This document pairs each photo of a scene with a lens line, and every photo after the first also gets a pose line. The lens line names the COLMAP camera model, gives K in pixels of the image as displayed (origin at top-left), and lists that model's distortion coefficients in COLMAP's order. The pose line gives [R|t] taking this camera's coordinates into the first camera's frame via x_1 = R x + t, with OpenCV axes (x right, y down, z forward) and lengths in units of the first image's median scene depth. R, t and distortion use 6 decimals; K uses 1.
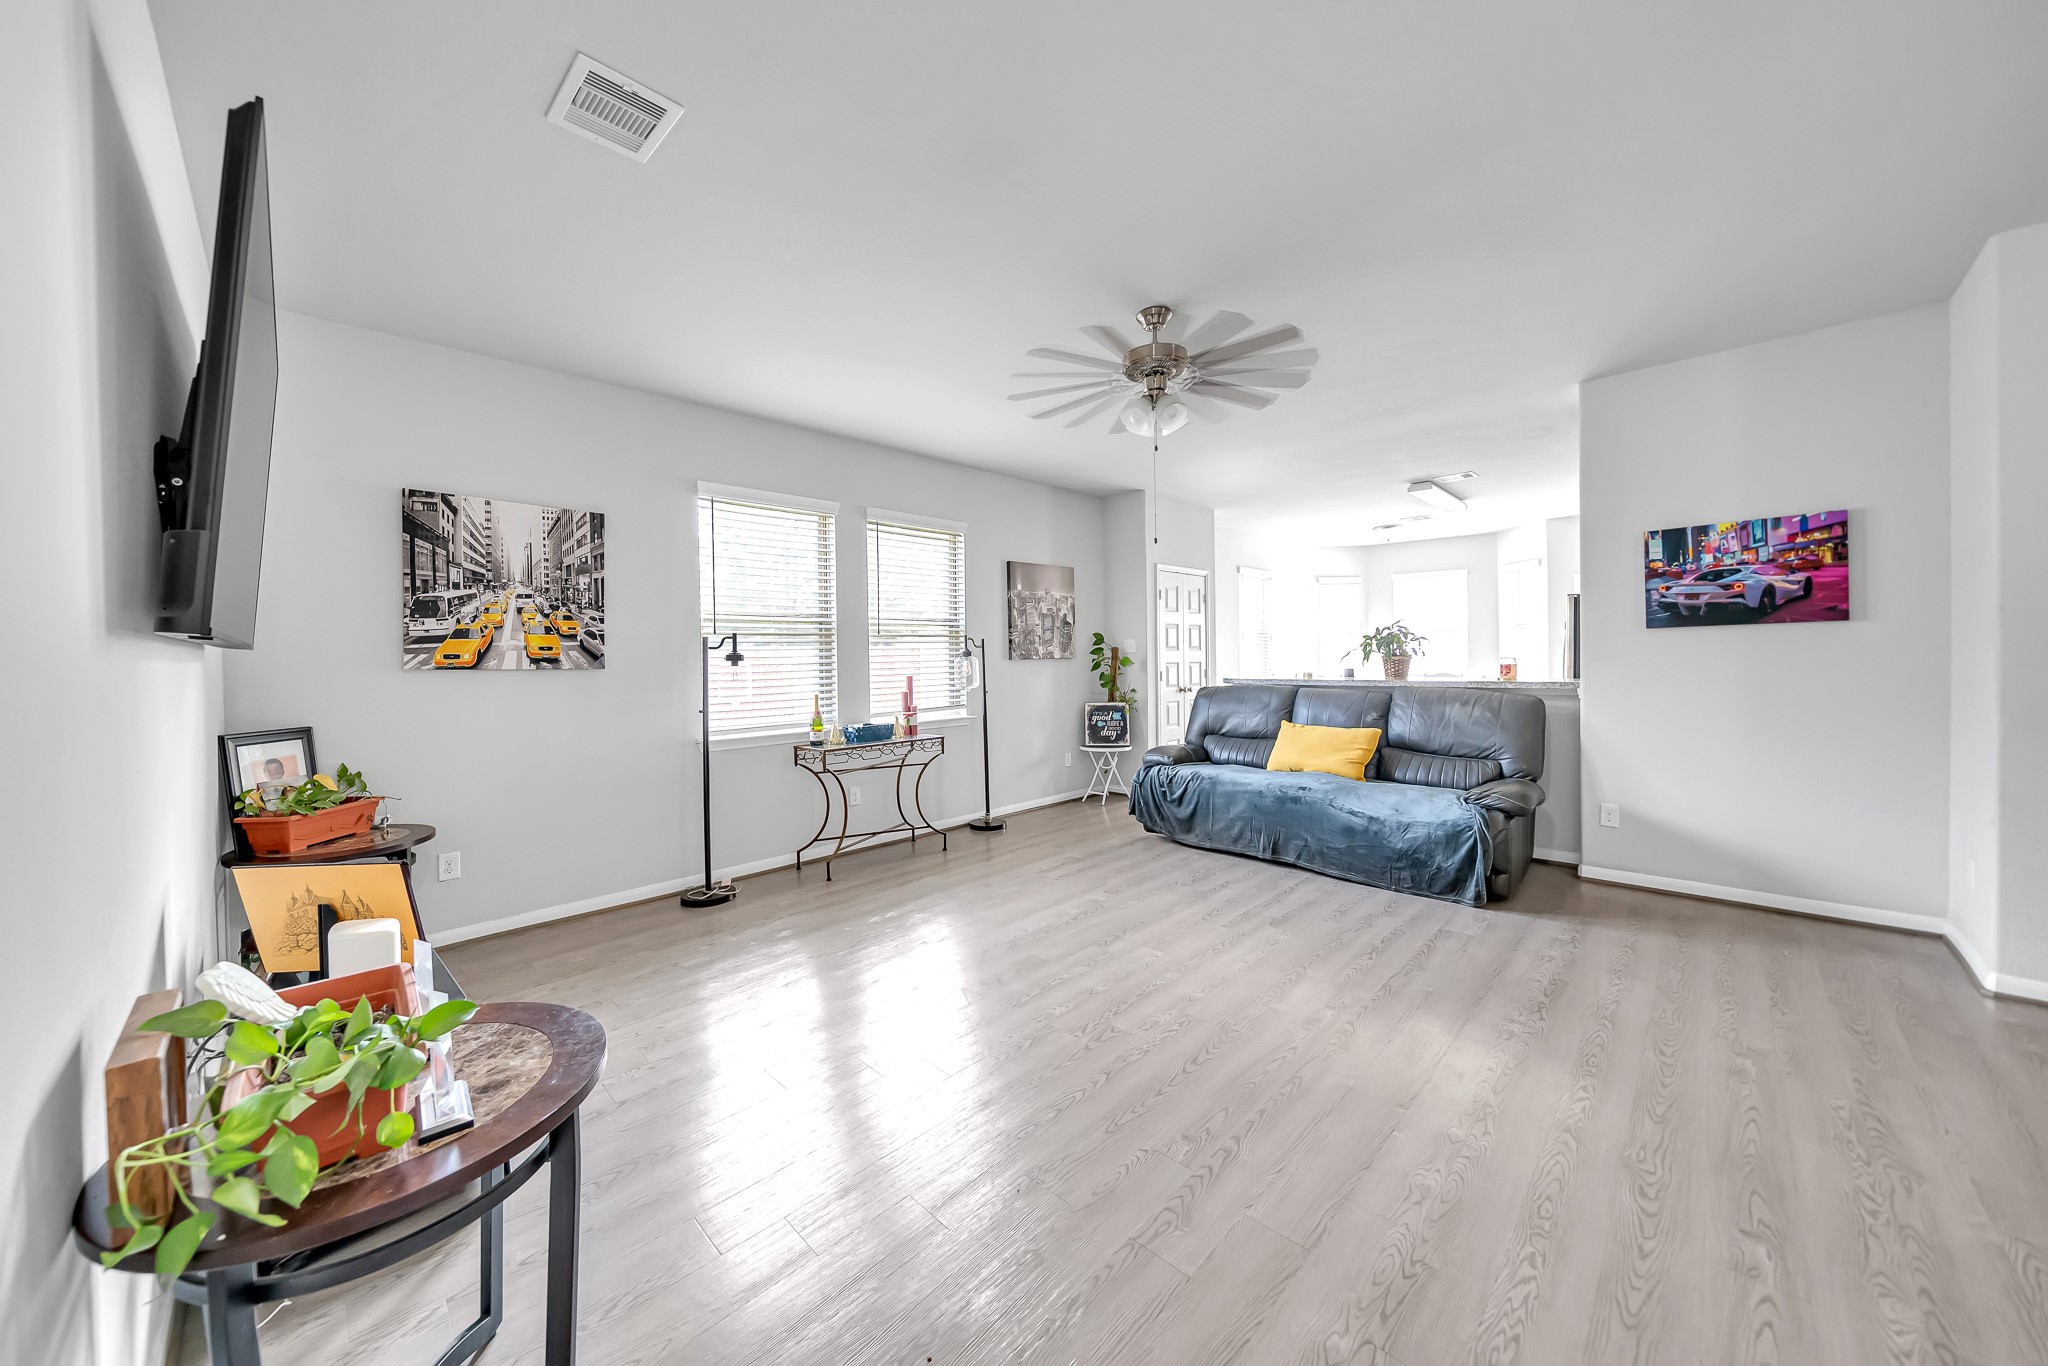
lens RADIAL K [[717.4, 0, 1012.6], [0, 717.4, 661.8], [0, 0, 1]] dist [-0.000671, -0.000067]
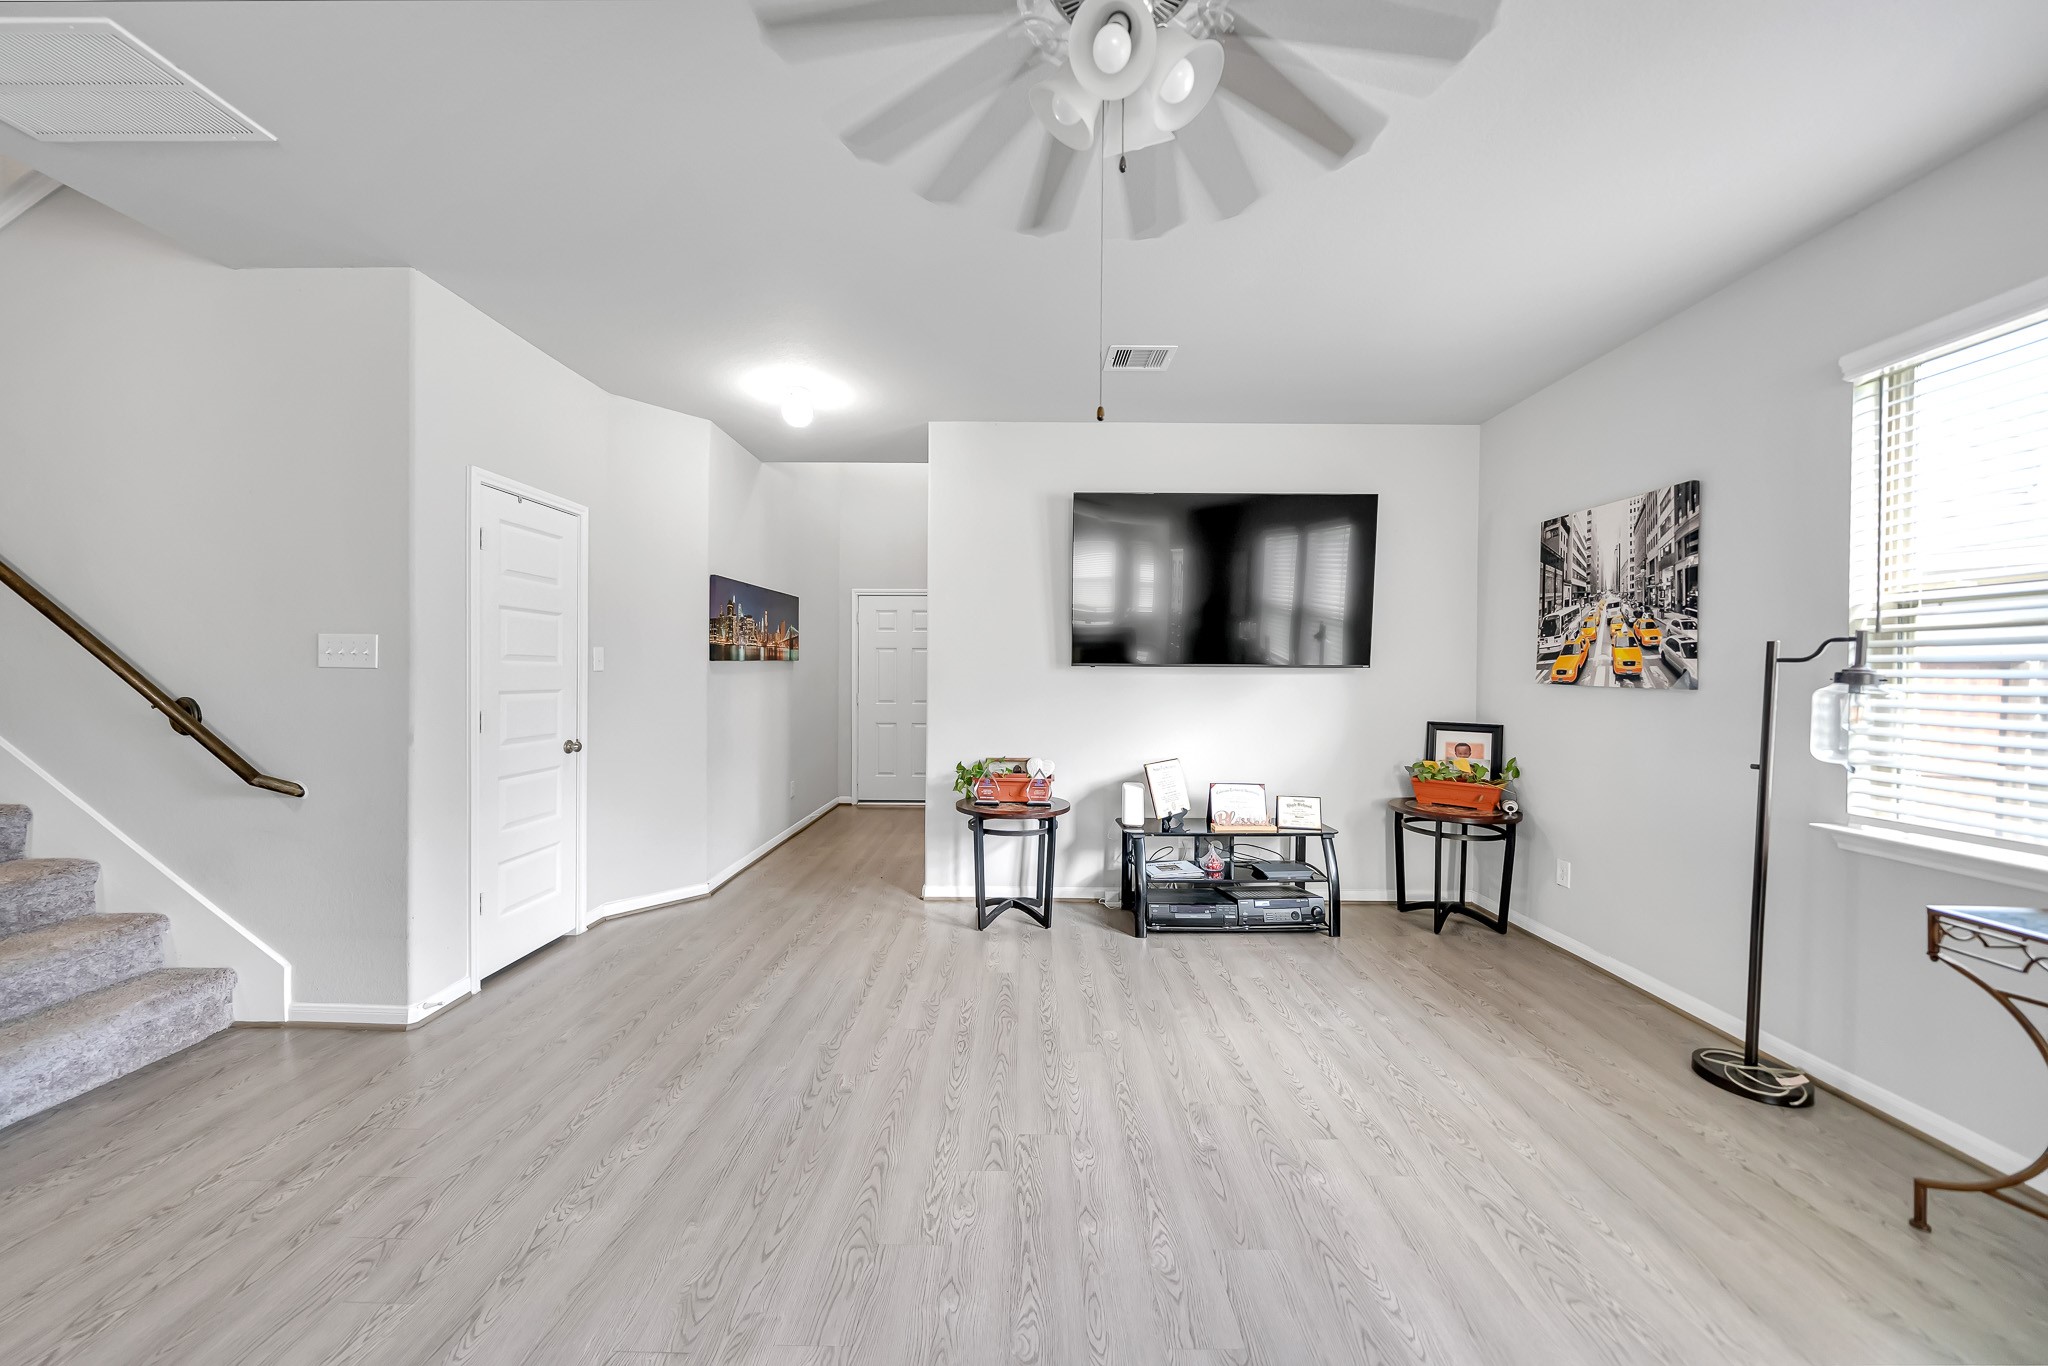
lens RADIAL K [[711.2, 0, 1028.1], [0, 711.2, 672.6], [0, 0, 1]] dist [-0.000154, -0.000009]
pose [[-0.710391, 0.008173, -0.703759, 0.469212], [-0.002809, 0.999892, 0.014448, -0.018145], [0.703801, 0.012241, -0.710291, 1.126798]]
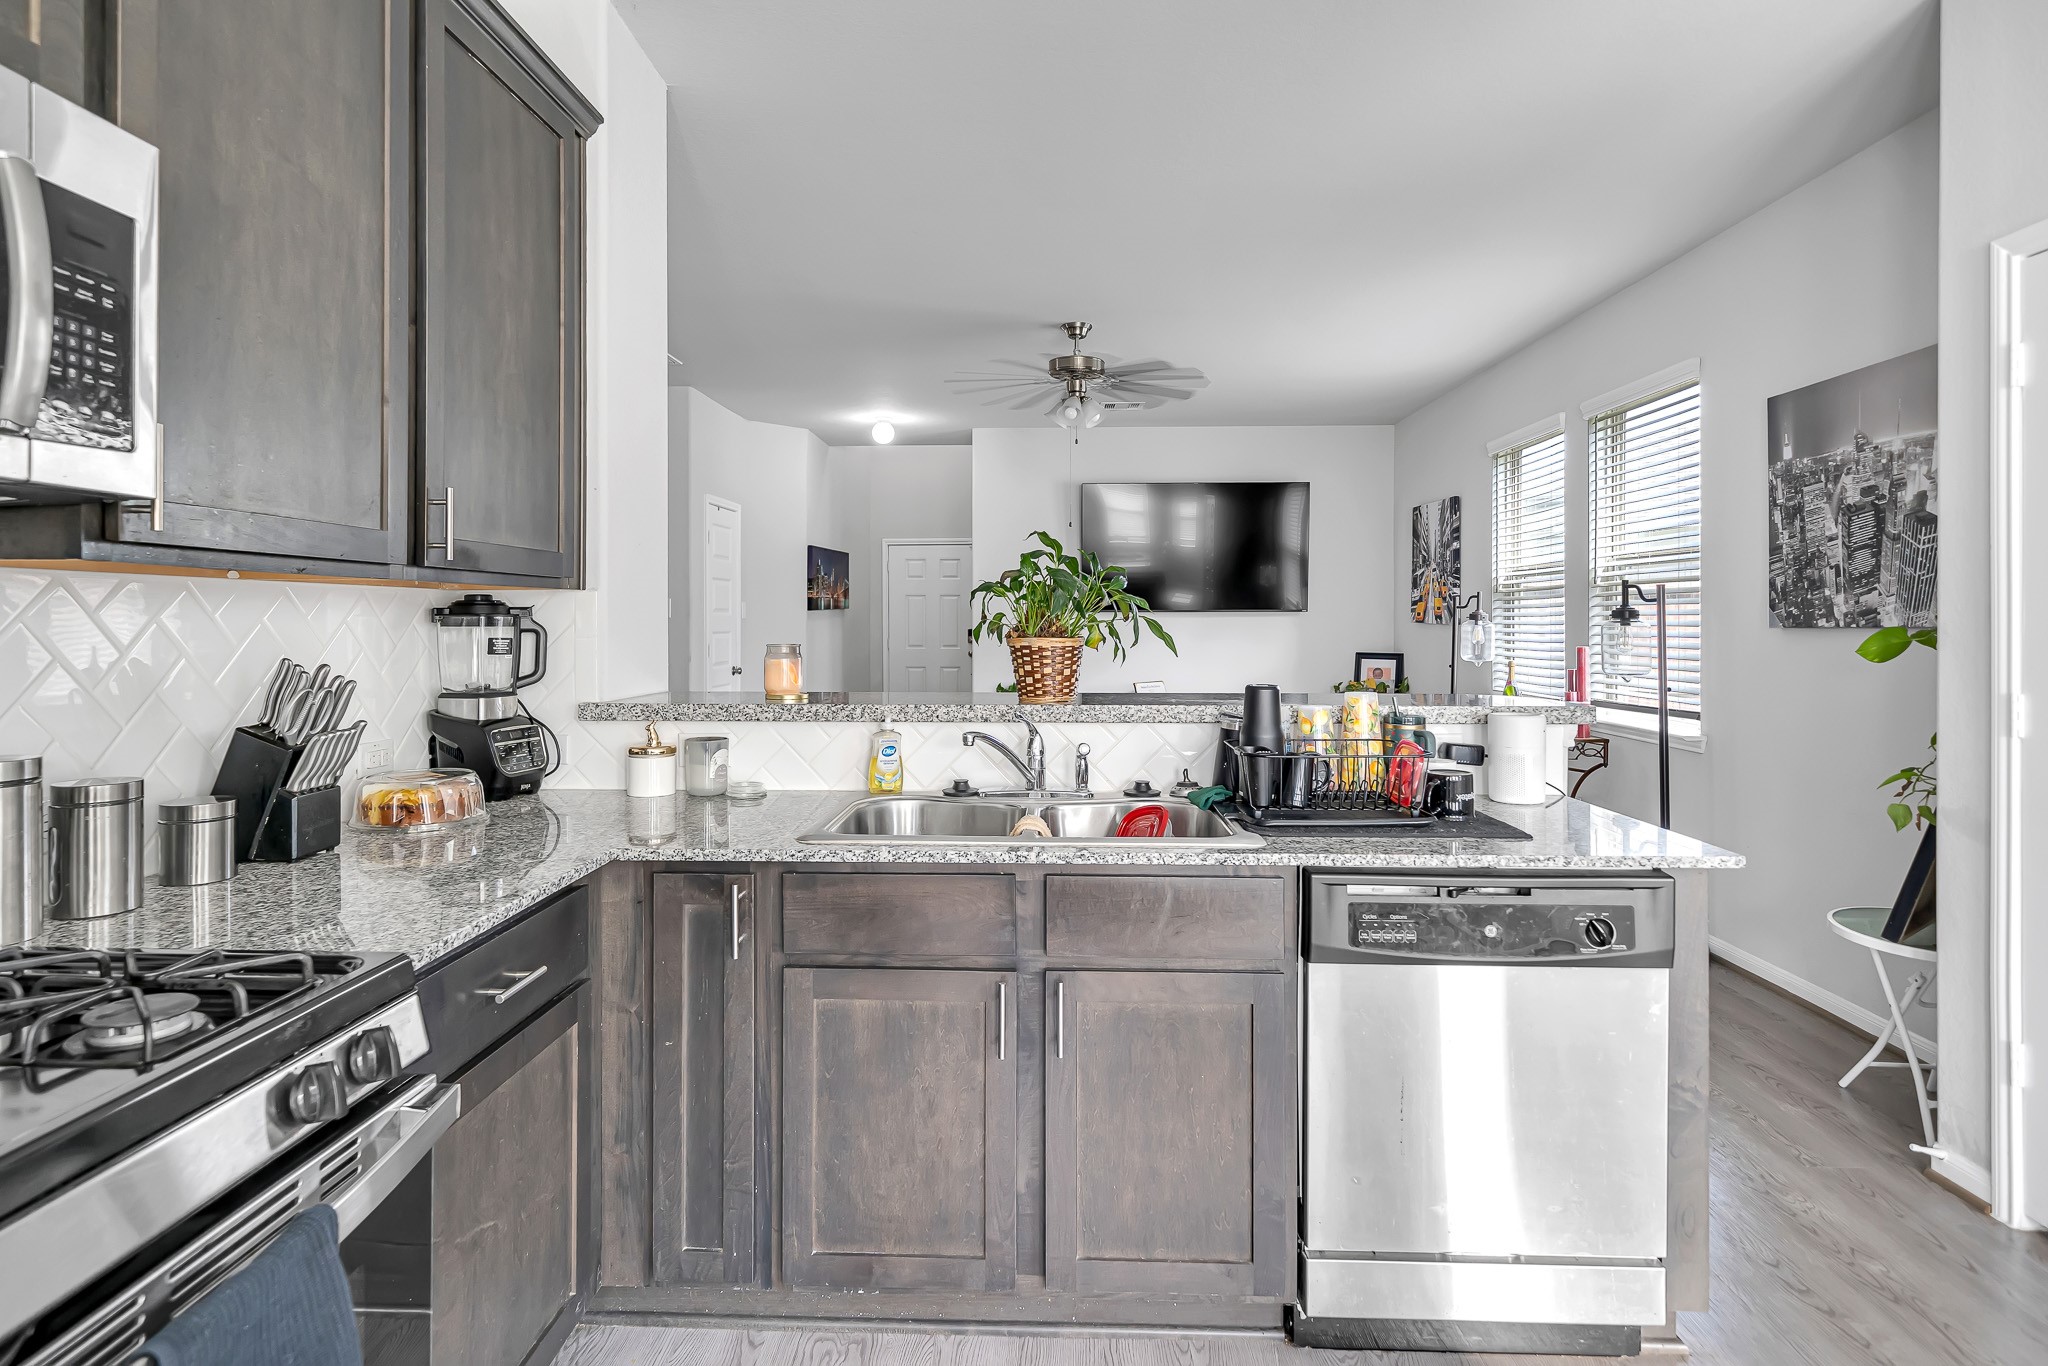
lens RADIAL K [[1101.7, 0, 1021.9], [0, 1101.7, 615.7], [0, 0, 1]] dist [0.000114, 0.000009]
pose [[-0.732531, 0.012971, -0.680610, 1.328381], [0.006162, 0.999904, 0.012424, -0.035439], [0.680706, 0.004907, -0.732541, 2.016585]]
